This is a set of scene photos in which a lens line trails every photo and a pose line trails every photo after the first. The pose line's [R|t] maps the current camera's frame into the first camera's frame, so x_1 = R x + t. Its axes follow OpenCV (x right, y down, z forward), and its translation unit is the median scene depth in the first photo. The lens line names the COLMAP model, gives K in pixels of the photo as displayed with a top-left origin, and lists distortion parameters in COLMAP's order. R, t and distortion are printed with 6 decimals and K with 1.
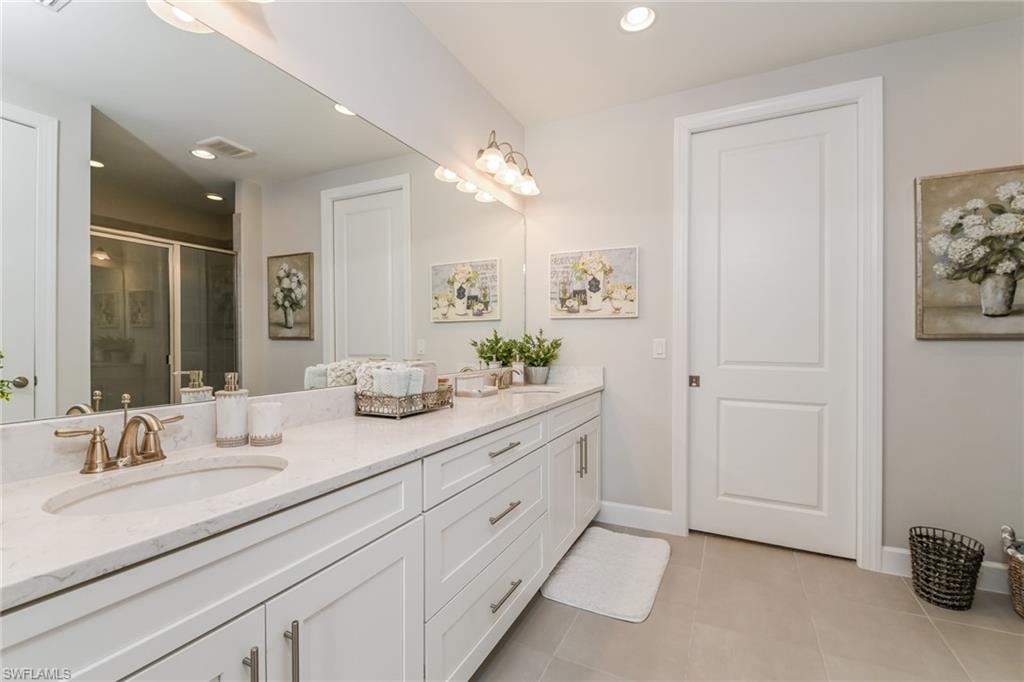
lens RADIAL K [[439.9, 0, 510.8], [0, 439.9, 343.4], [0, 0, 1]] dist [-0.001162, -0.000178]
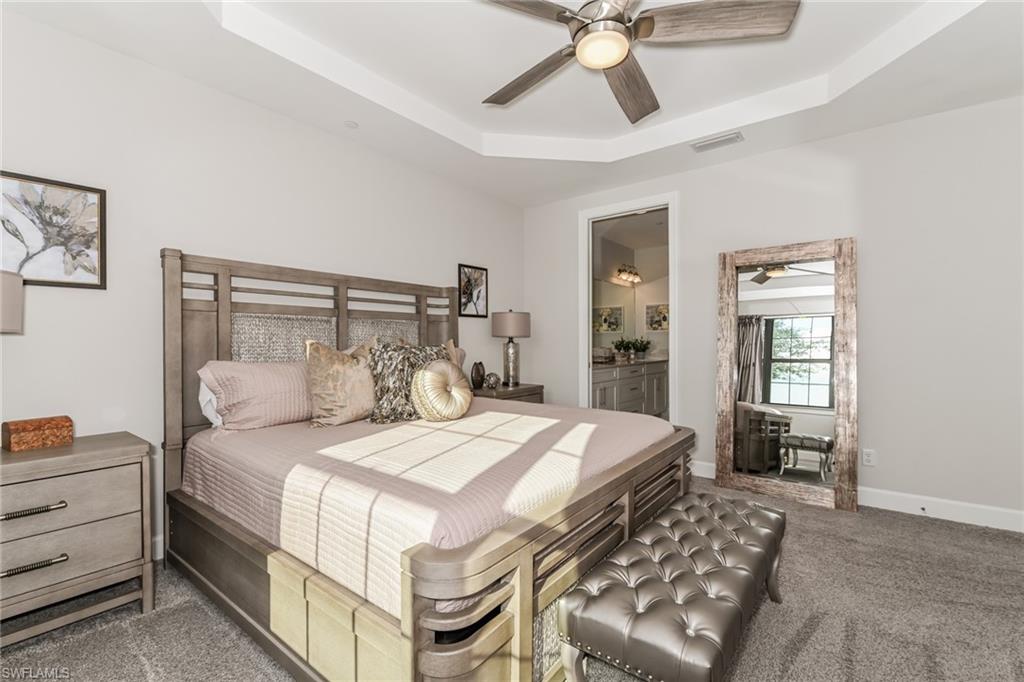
lens RADIAL K [[439.9, 0, 509.3], [0, 439.9, 345.2], [0, 0, 1]] dist [-0.001162, -0.000178]
pose [[0.979164, -0.000366, -0.203073, -0.154305], [0.001980, 0.999968, 0.007748, -0.004292], [0.203064, -0.007988, 0.979133, -1.526821]]
